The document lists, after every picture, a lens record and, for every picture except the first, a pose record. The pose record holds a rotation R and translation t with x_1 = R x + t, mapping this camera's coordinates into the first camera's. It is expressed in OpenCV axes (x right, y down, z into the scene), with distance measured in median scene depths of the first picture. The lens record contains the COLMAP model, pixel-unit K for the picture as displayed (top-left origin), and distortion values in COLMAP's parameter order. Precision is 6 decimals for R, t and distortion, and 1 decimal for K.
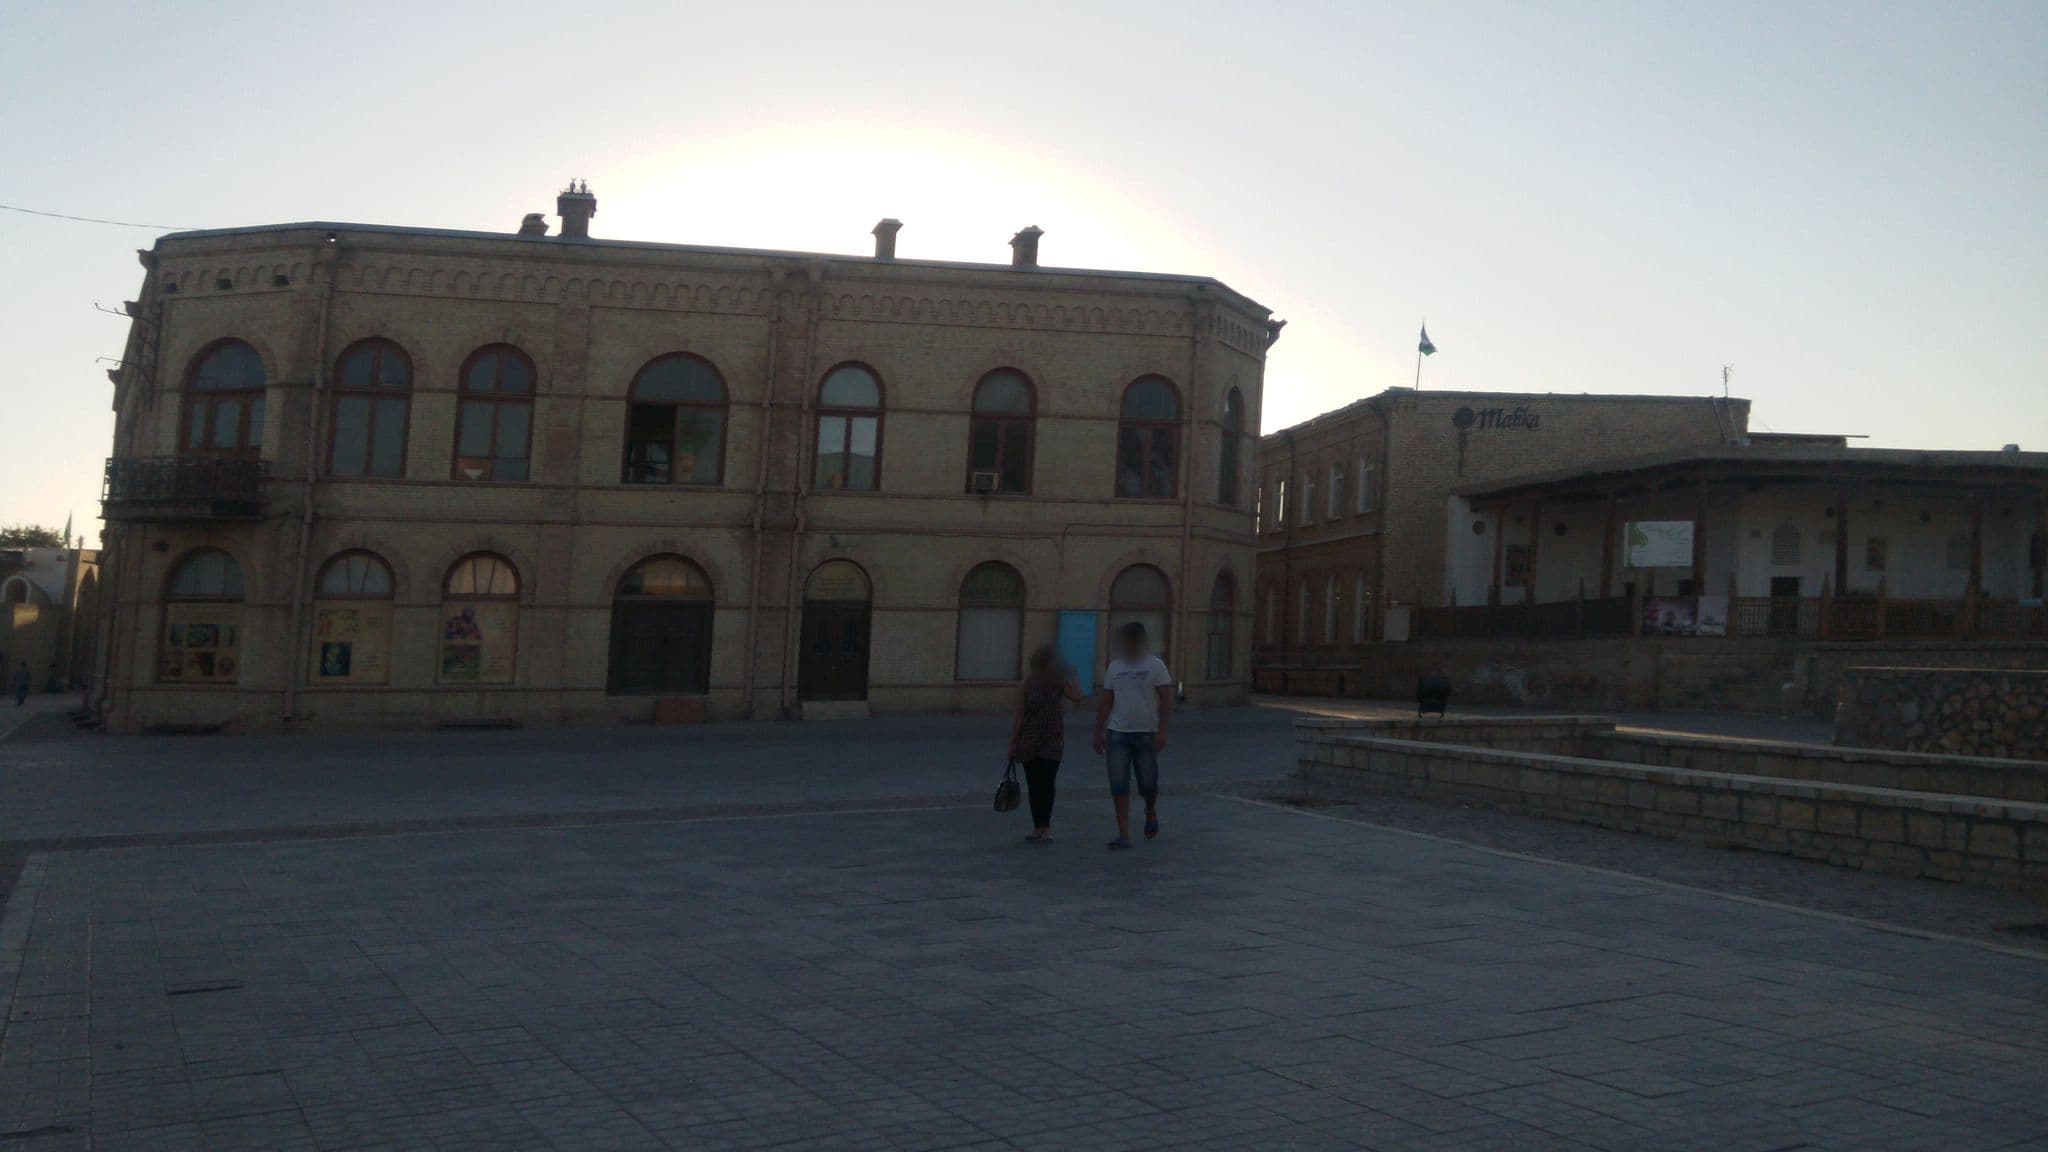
lens RADIAL K [[1721.4, 0, 1024.0], [0, 1721.4, 576.0], [0, 0, 1]] dist [0.135647, -0.239926]
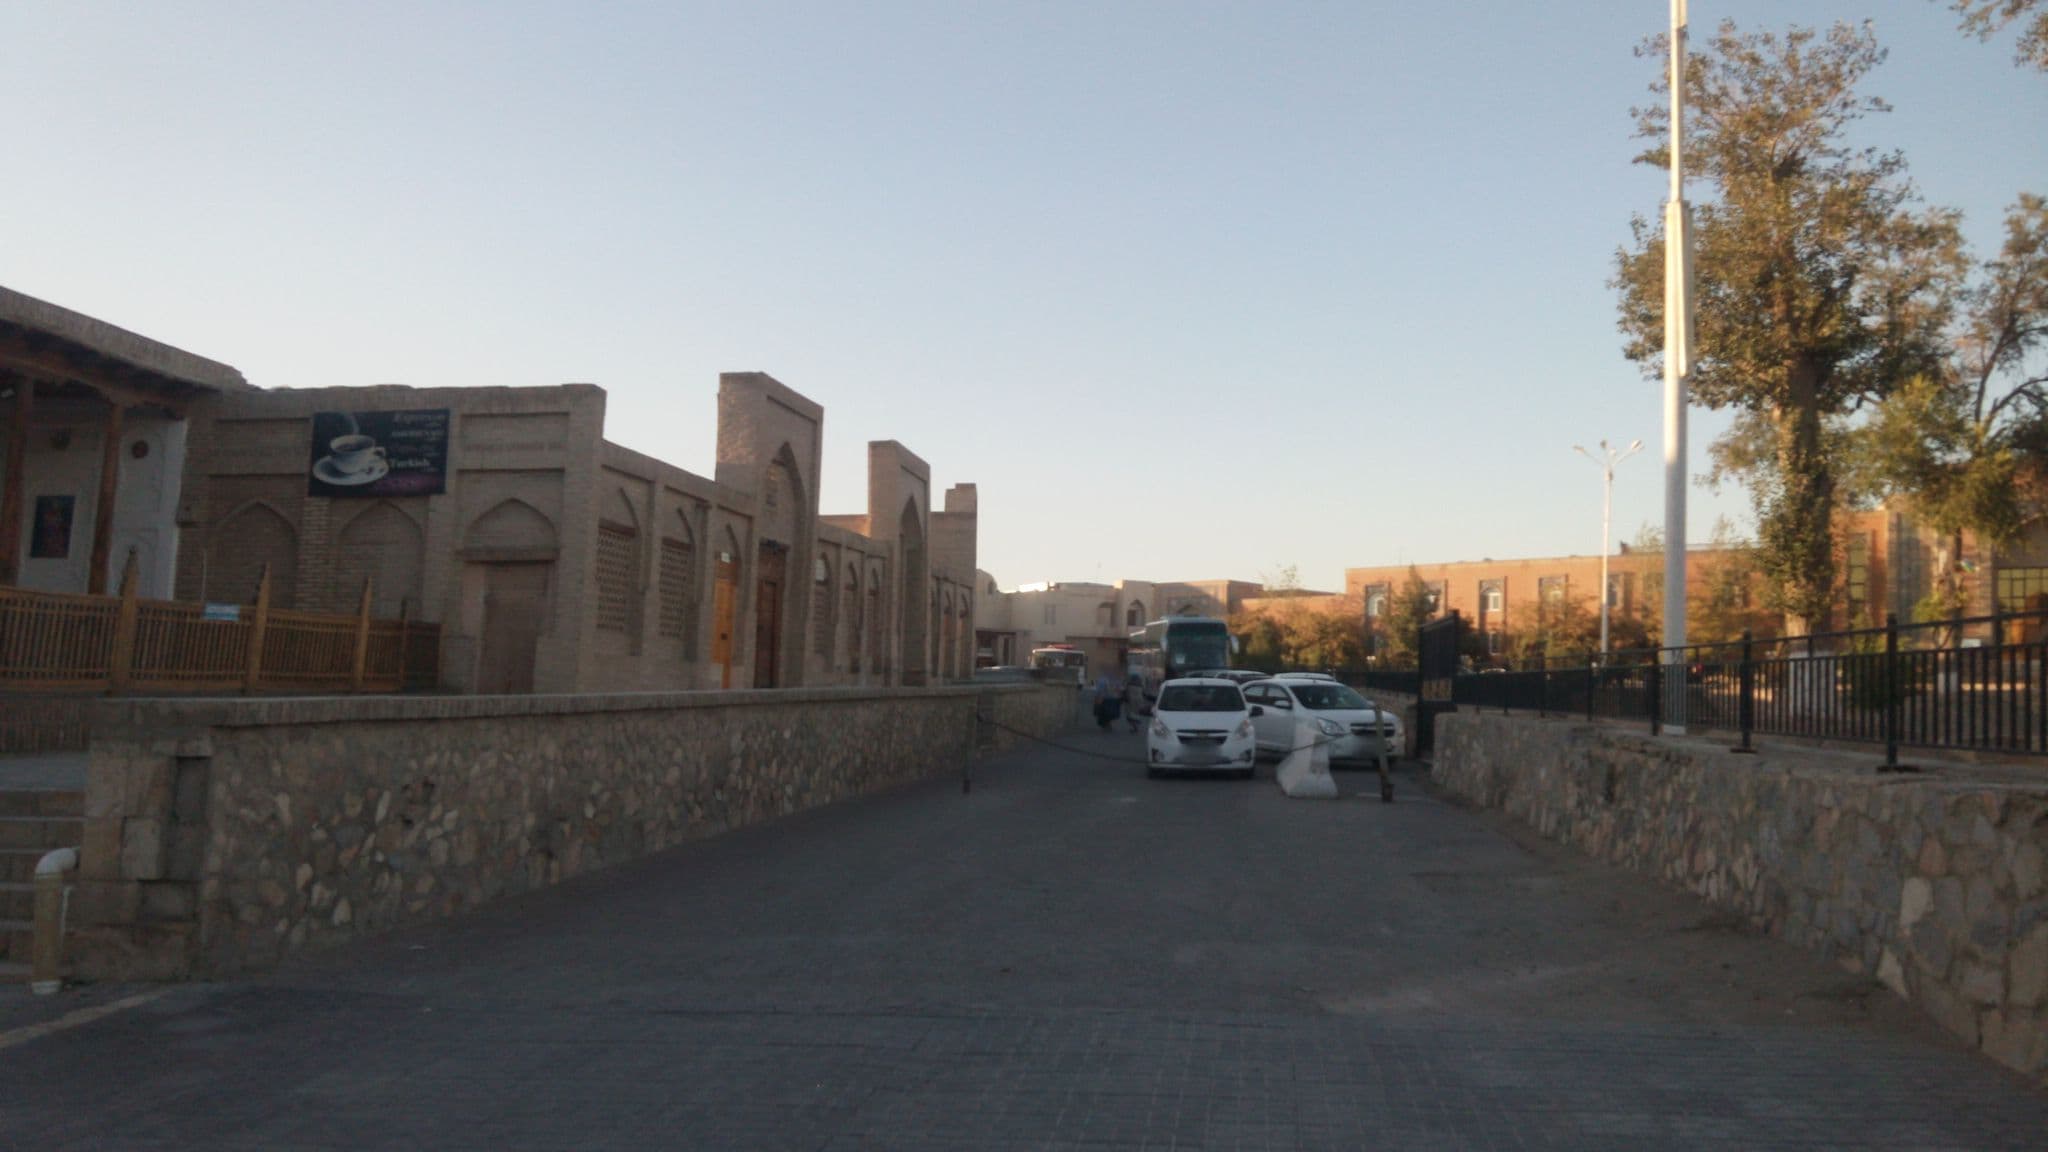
lens RADIAL K [[1731.5, 0, 1022.8], [0, 1731.5, 502.6], [0, 0, 1]] dist [0.095878, -0.184436]
pose [[0.316218, 0.099971, 0.943404, 0.228581], [-0.034879, 0.994985, -0.093746, 0.028488], [-0.948045, -0.003261, 0.318119, 0.788514]]
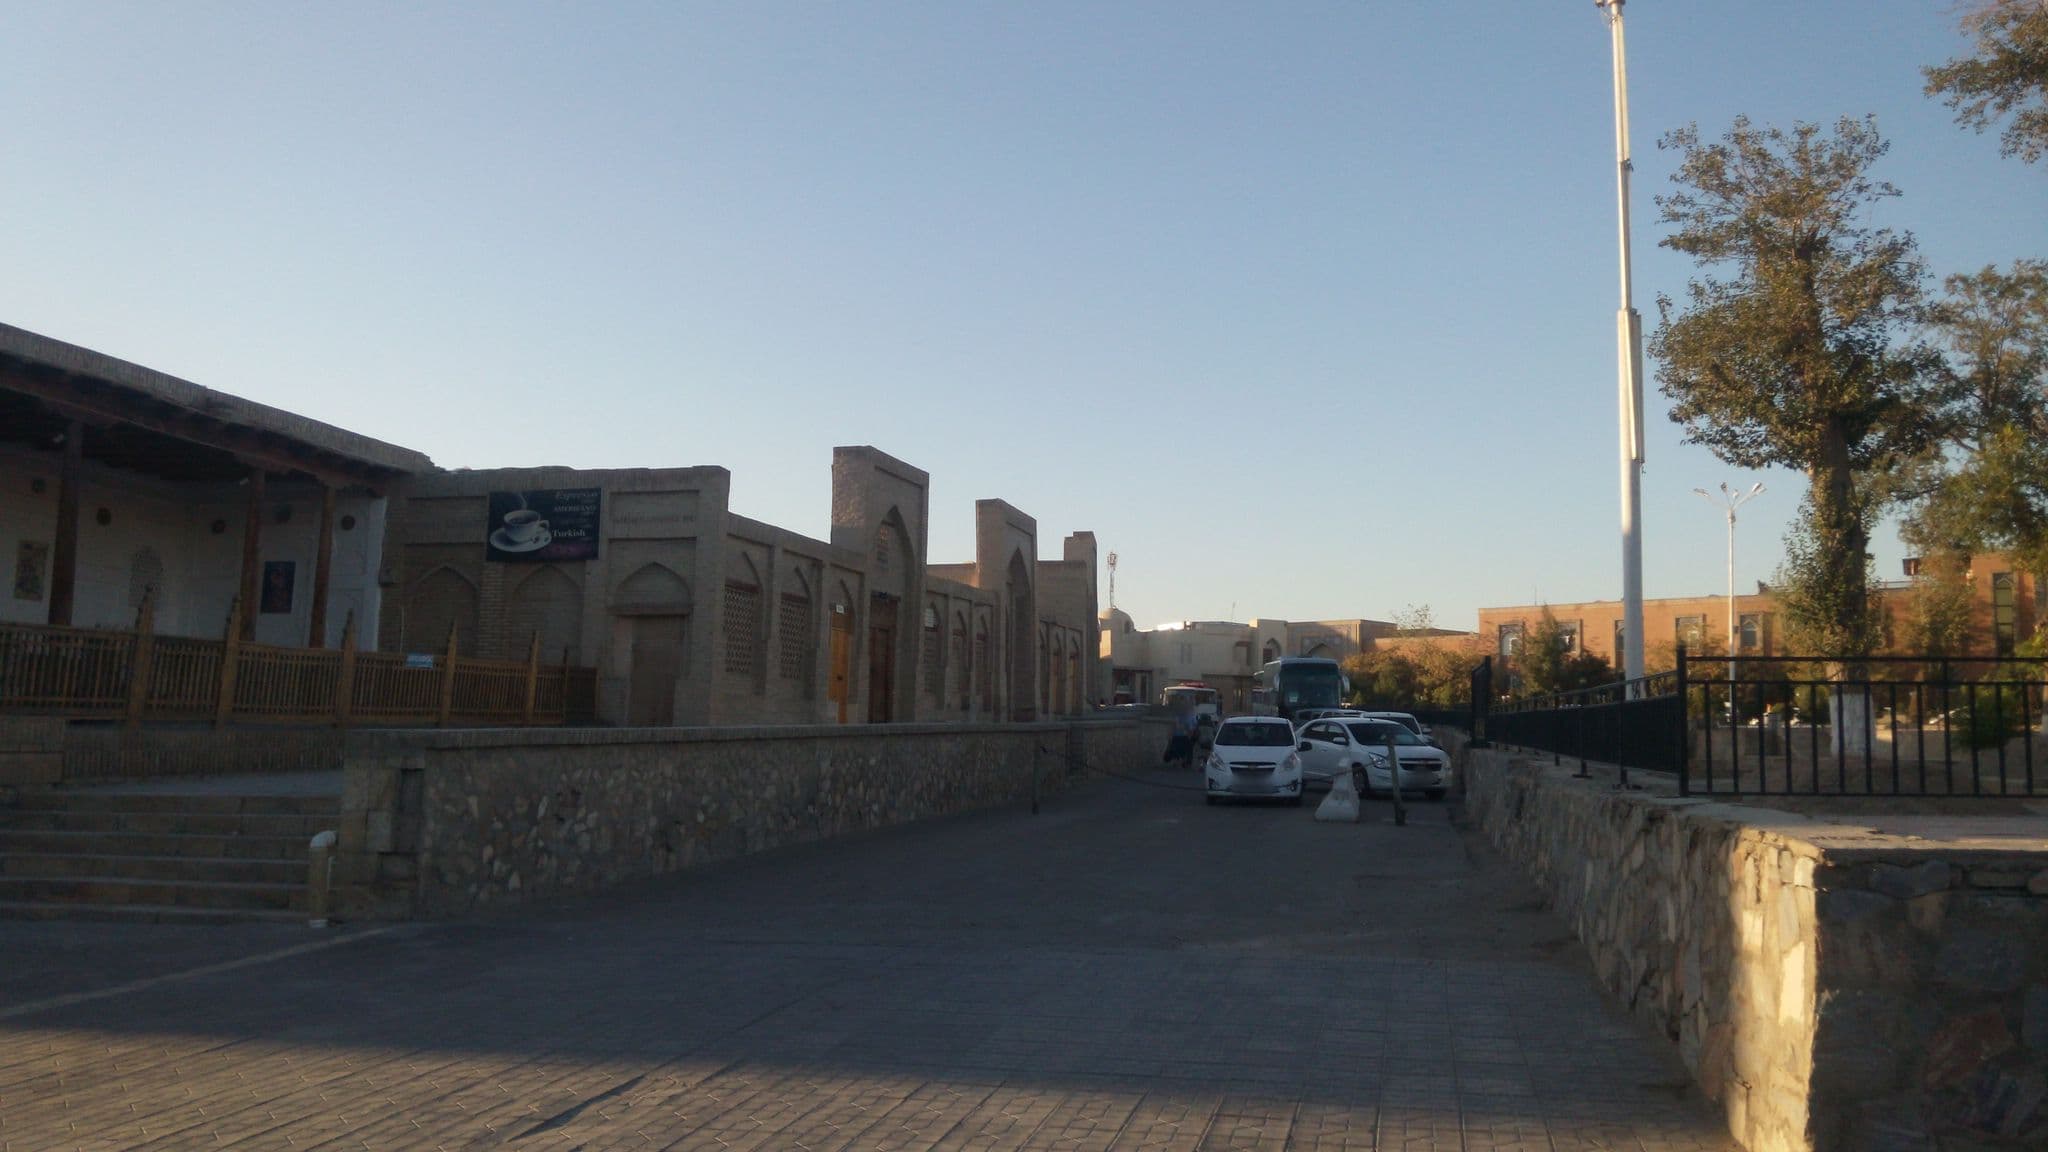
lens RADIAL K [[1721.4, 0, 1024.0], [0, 1721.4, 576.0], [0, 0, 1]] dist [0.135647, -0.239926]
pose [[0.397275, 0.079327, 0.914265, 0.136408], [-0.038467, 0.996821, -0.069776, 0.025328], [-0.916893, -0.007448, 0.399063, 0.710955]]
